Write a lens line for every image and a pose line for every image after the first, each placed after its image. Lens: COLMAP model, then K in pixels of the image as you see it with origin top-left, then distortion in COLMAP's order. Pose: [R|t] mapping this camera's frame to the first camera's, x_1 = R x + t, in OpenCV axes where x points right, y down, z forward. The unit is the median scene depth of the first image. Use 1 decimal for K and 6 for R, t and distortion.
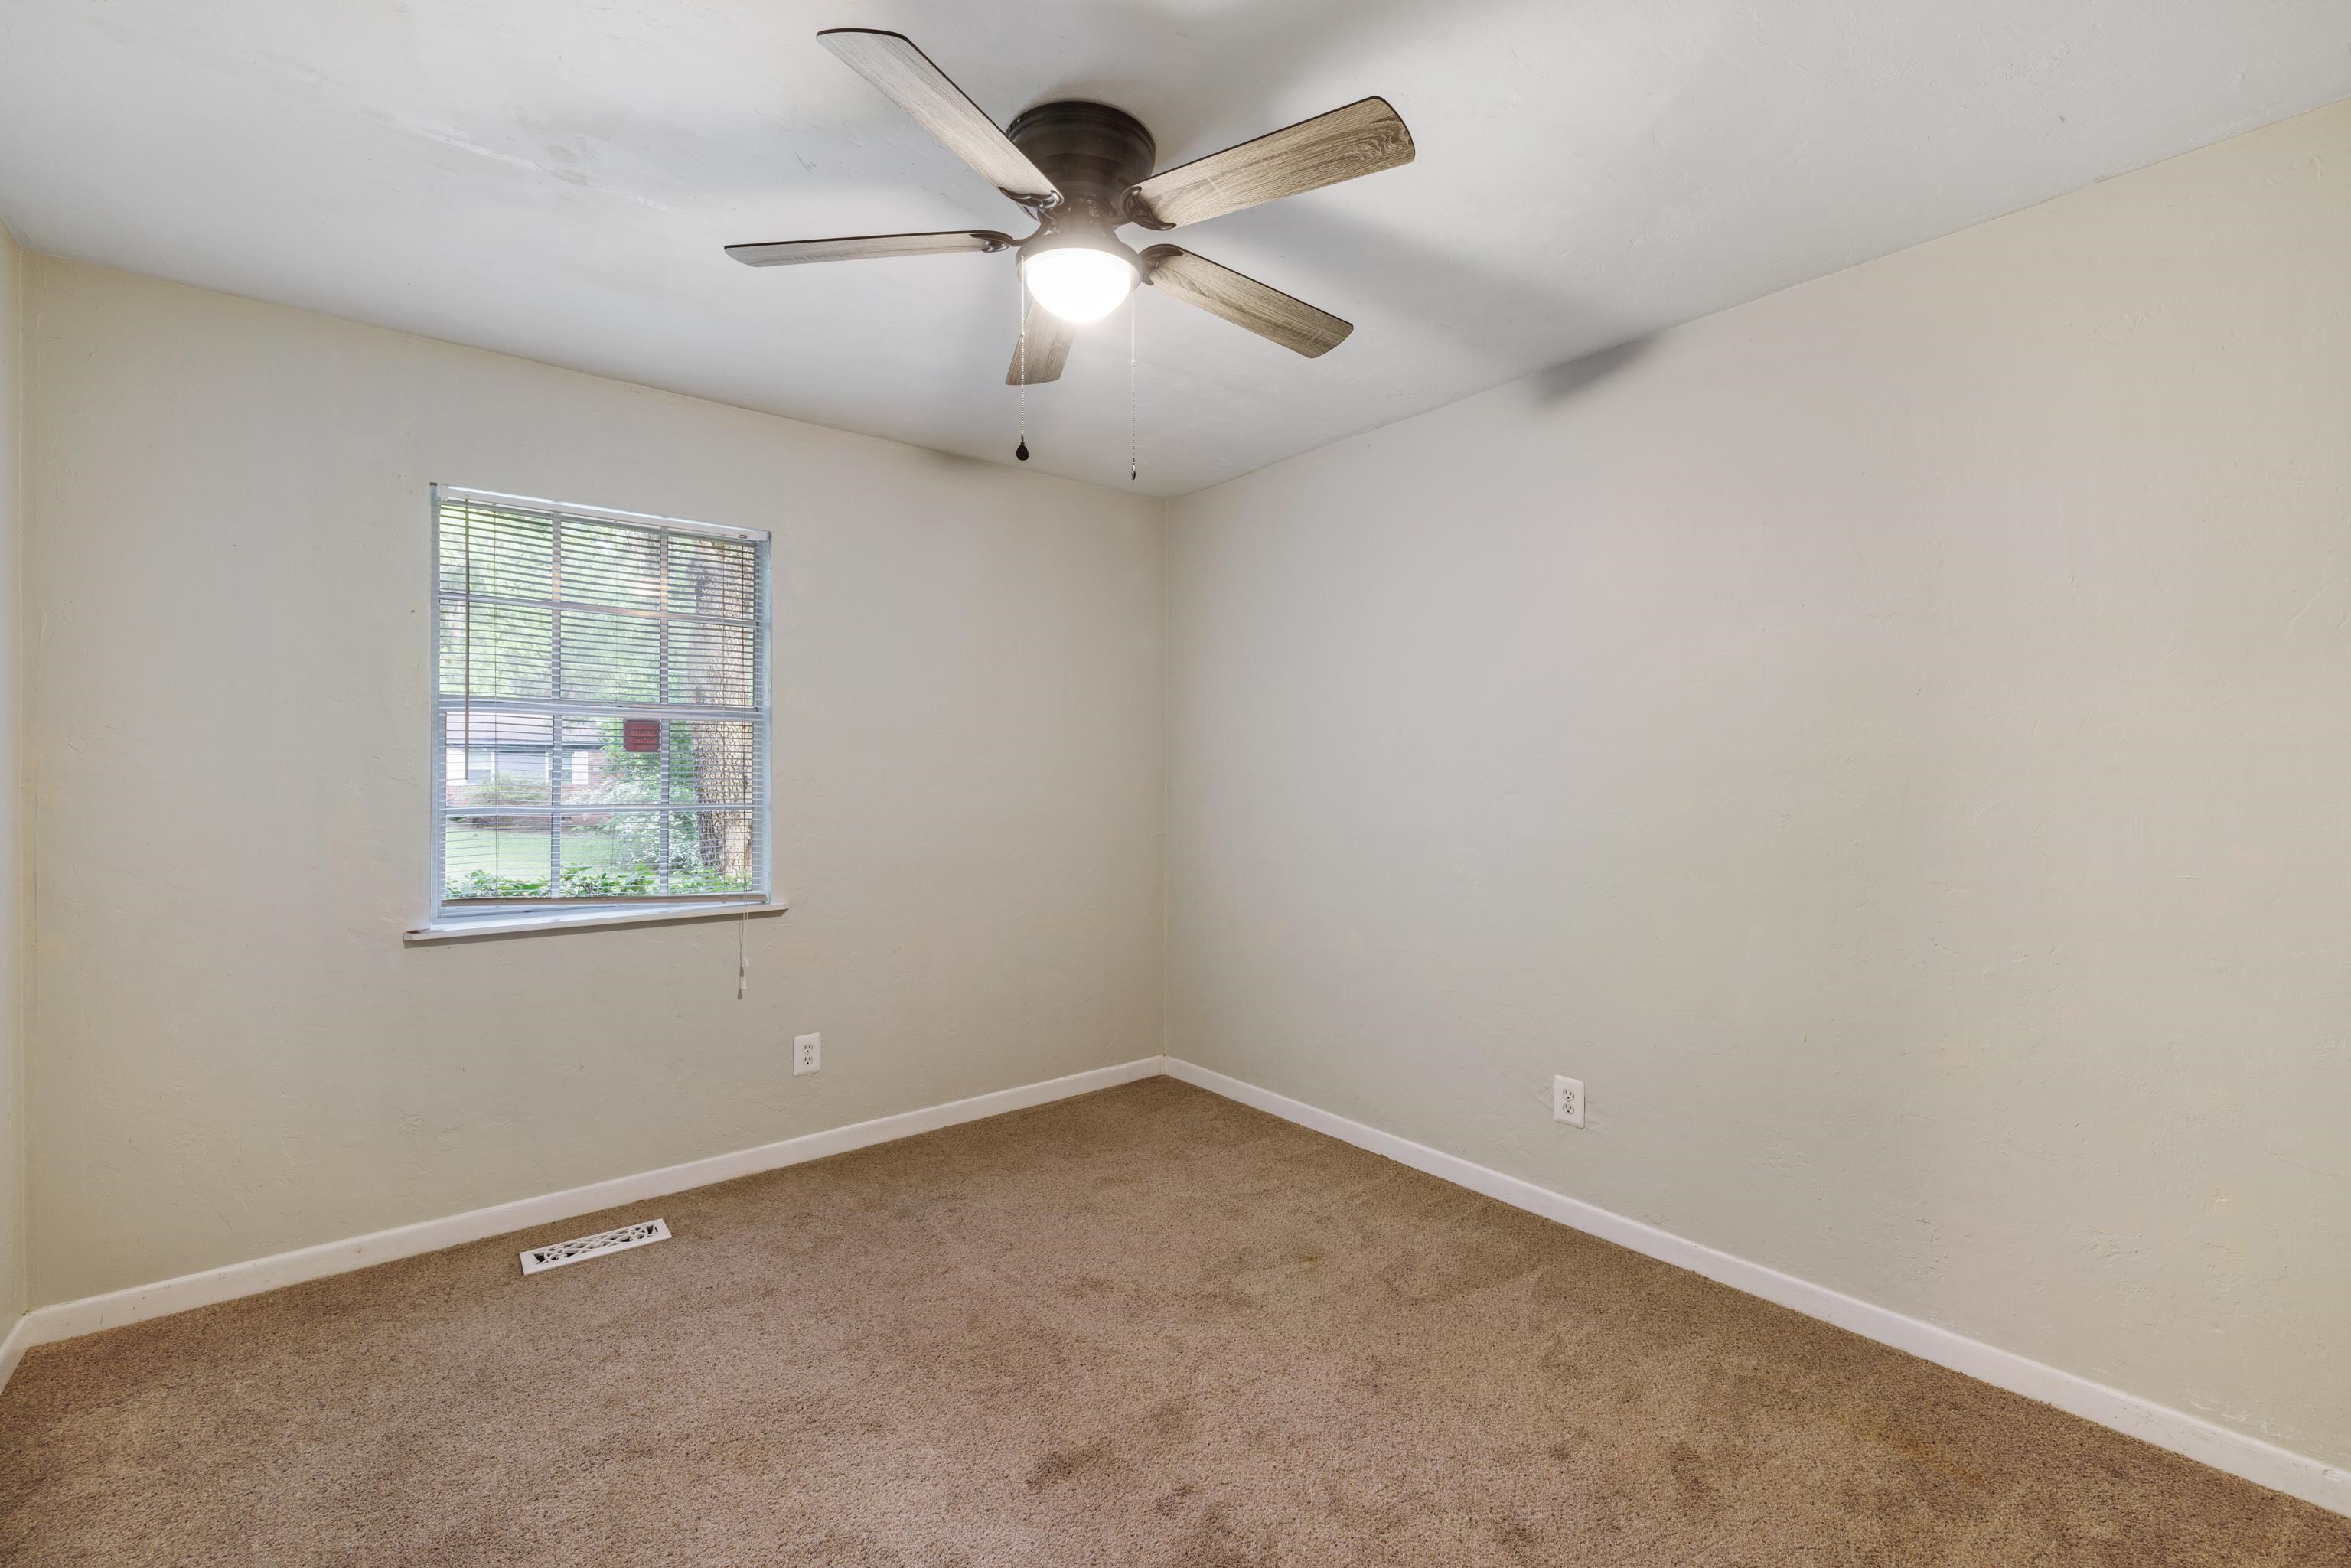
lens RADIAL K [[984.6, 0, 1177.8], [0, 984.6, 777.8], [0, 0, 1]] dist [-0.000113, 0.000391]
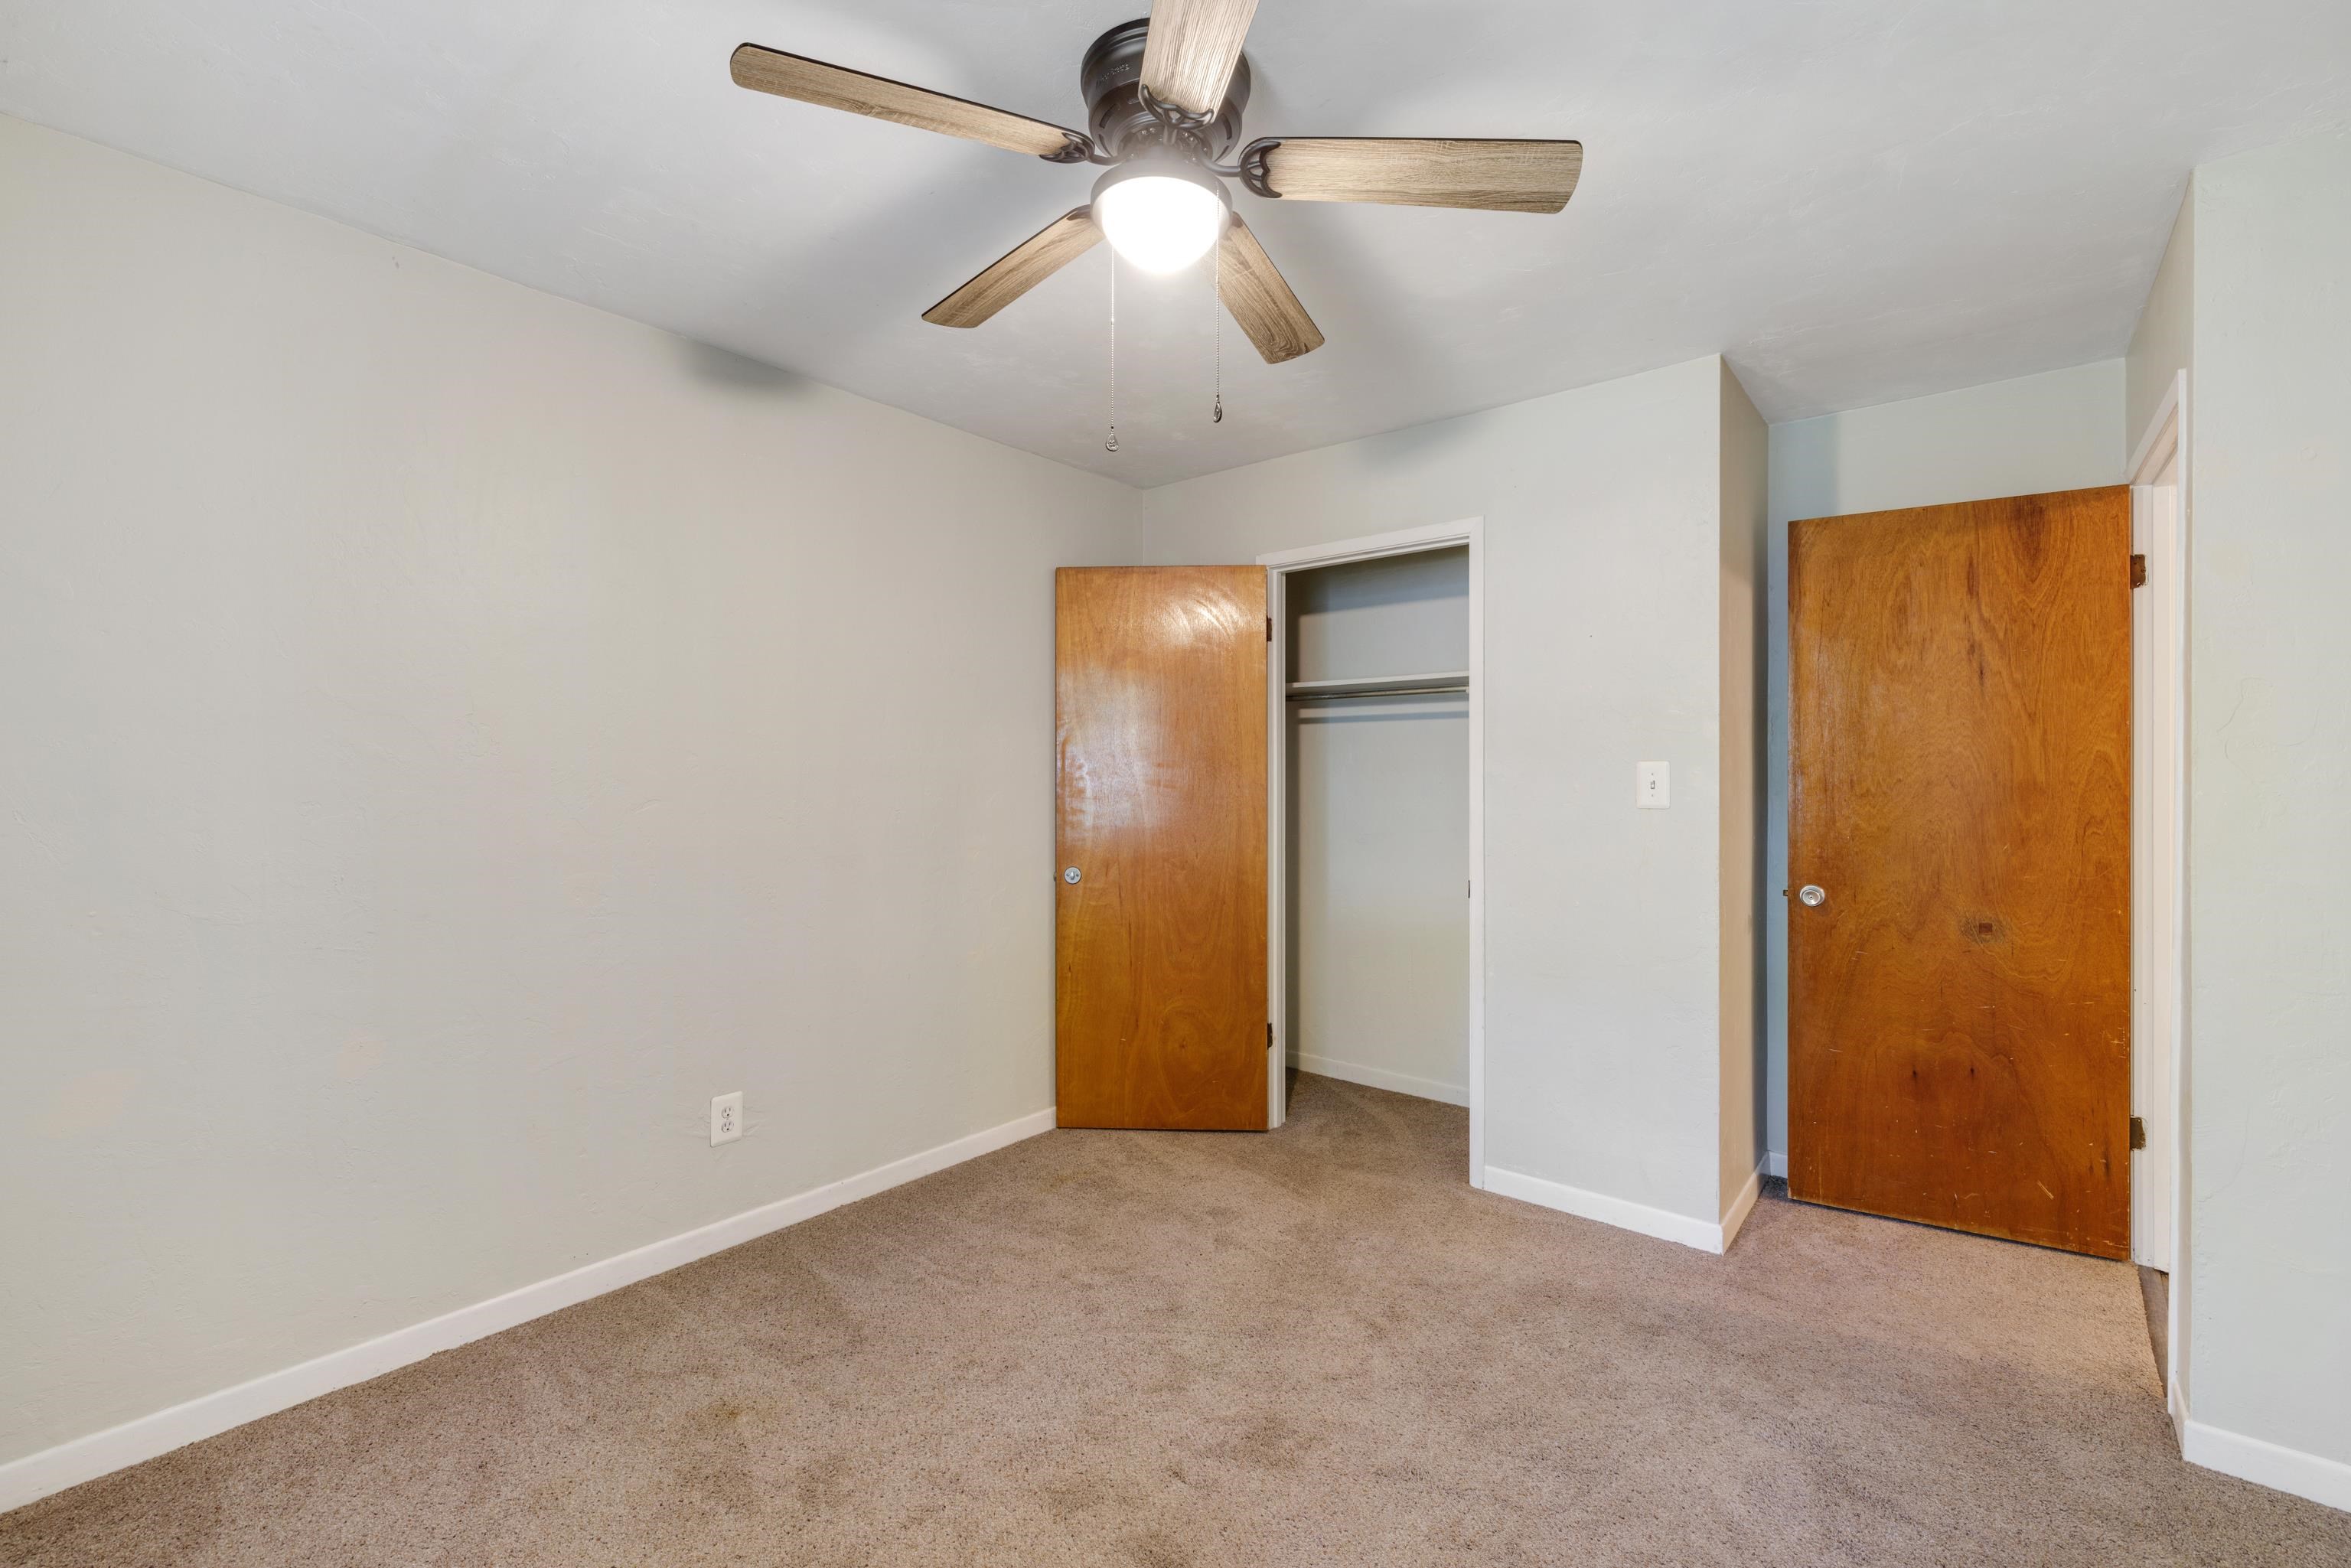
lens RADIAL K [[984.6, 0, 1177.8], [0, 984.6, 777.8], [0, 0, 1]] dist [-0.000113, 0.000391]
pose [[-0.188292, 0.008639, 0.982075, -0.685542], [0.001528, 0.999963, -0.008503, 0.005449], [-0.982112, -0.000101, -0.188298, 0.814471]]
